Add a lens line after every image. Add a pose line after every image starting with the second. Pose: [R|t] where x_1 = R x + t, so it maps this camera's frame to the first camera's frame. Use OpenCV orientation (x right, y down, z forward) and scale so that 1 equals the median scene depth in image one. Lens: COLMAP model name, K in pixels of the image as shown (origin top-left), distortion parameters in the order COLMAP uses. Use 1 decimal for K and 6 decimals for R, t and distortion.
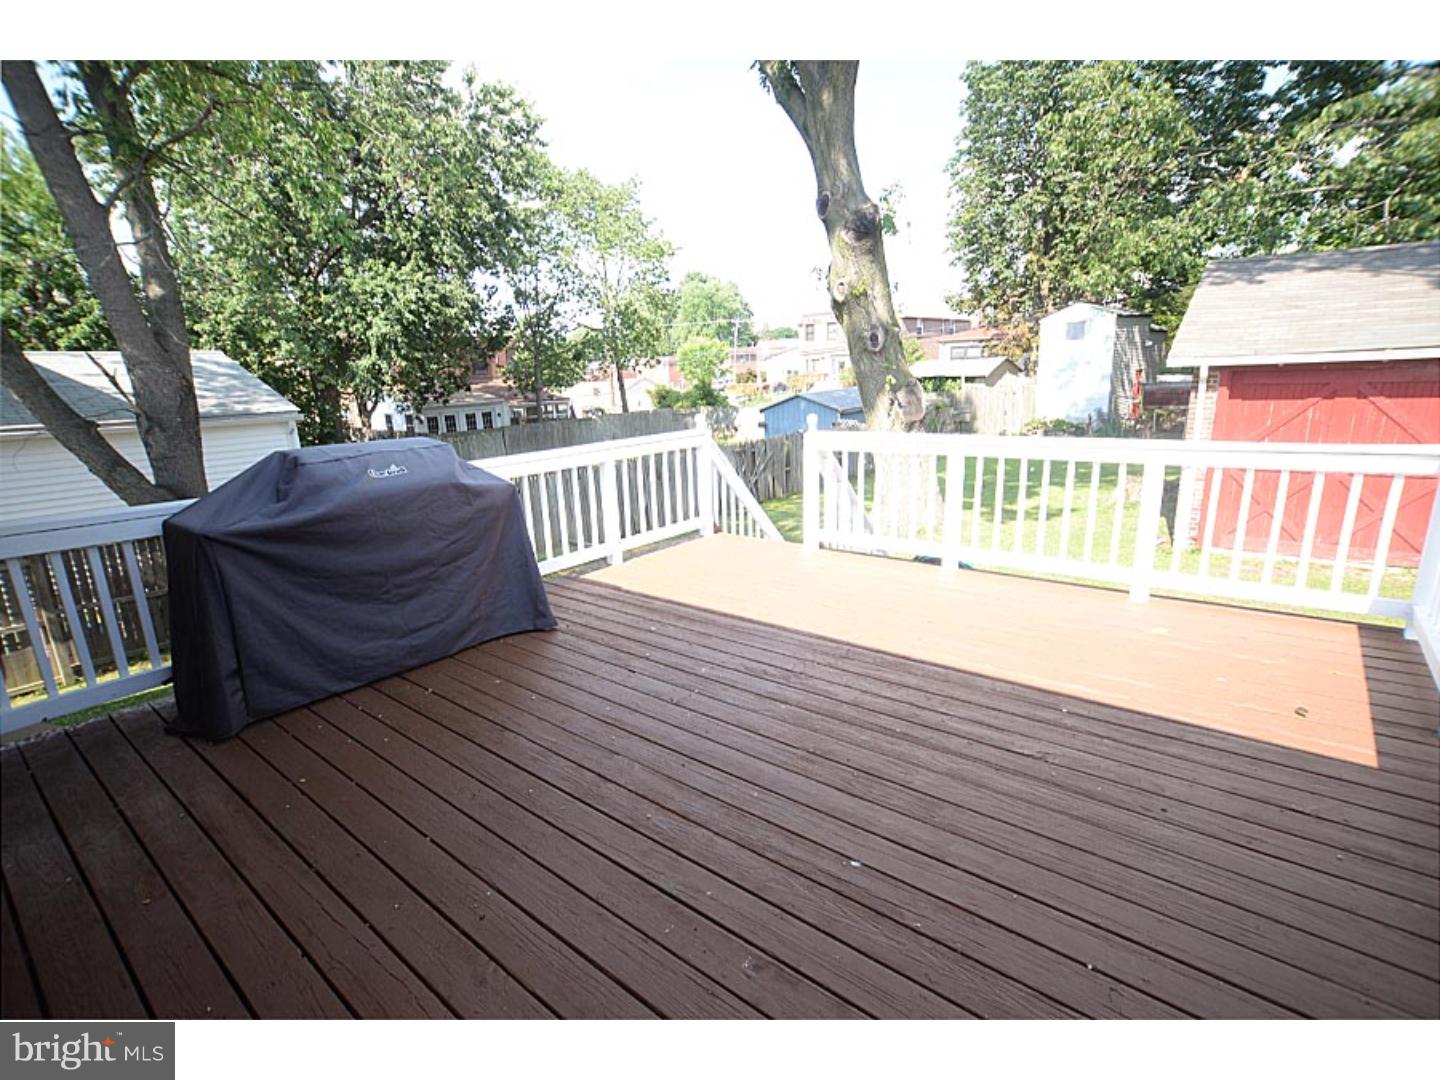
lens RADIAL K [[701.6, 0, 715.6], [0, 701.6, 542.6], [0, 0, 1]] dist [-0.018891, 0.010194]
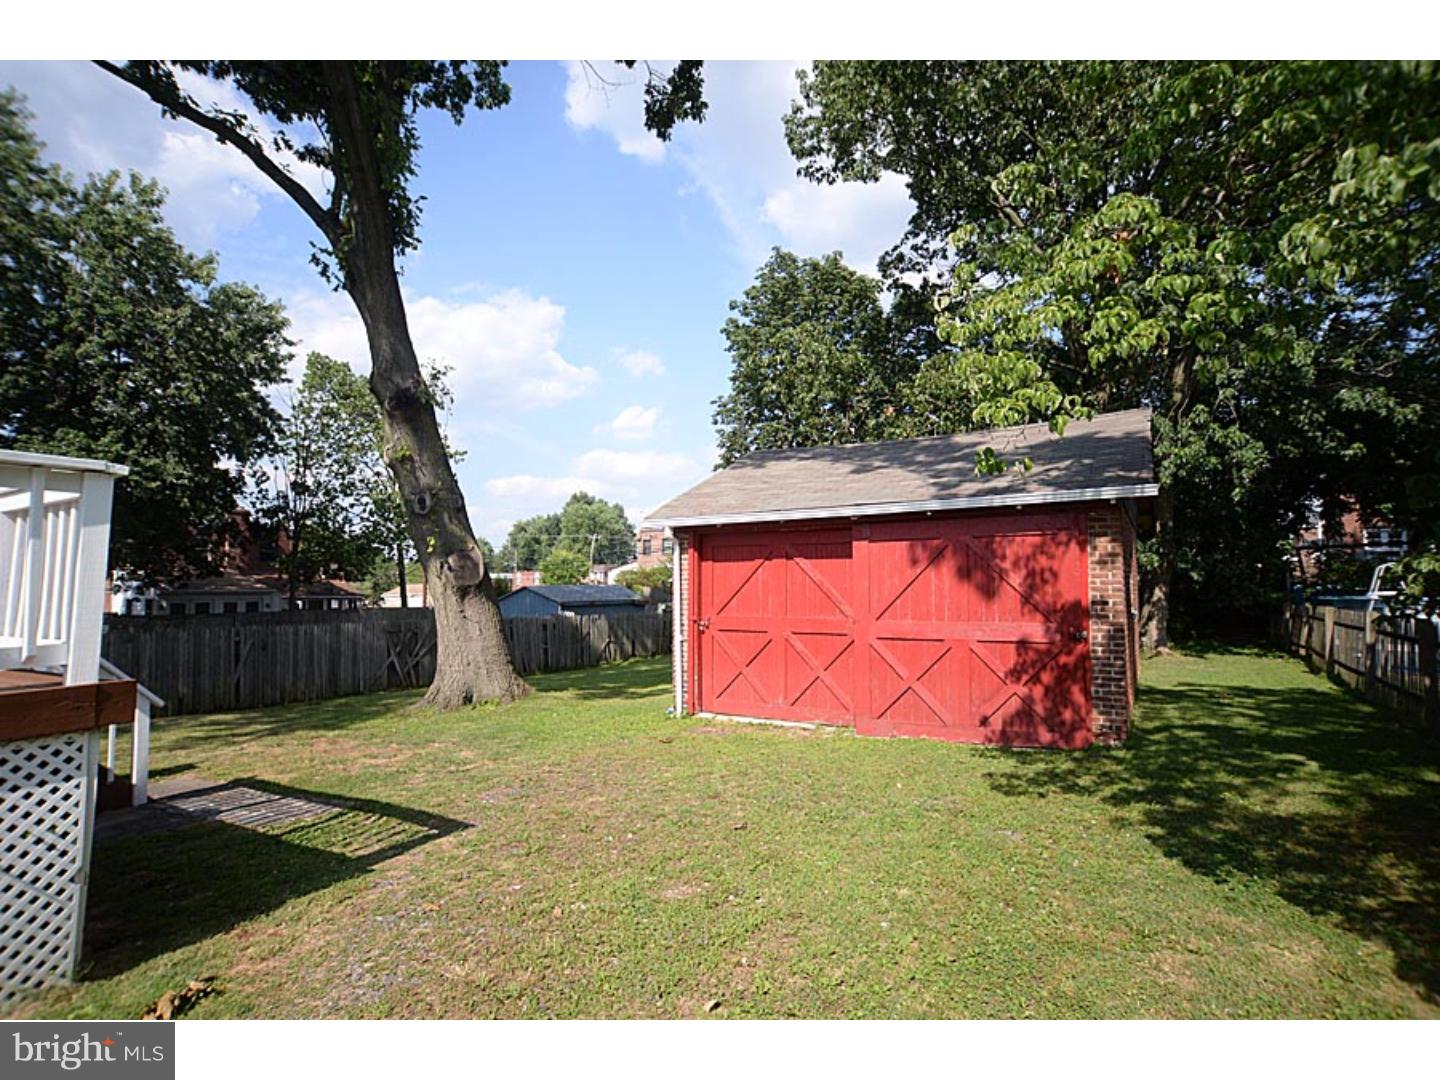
lens RADIAL K [[701.6, 0, 716.0], [0, 701.6, 548.0], [0, 0, 1]] dist [-0.018891, 0.010194]
pose [[0.990927, 0.049104, 0.125109, 0.275306], [-0.009047, 0.953128, -0.302432, 0.036602], [-0.134095, 0.298556, 0.944925, 0.011335]]
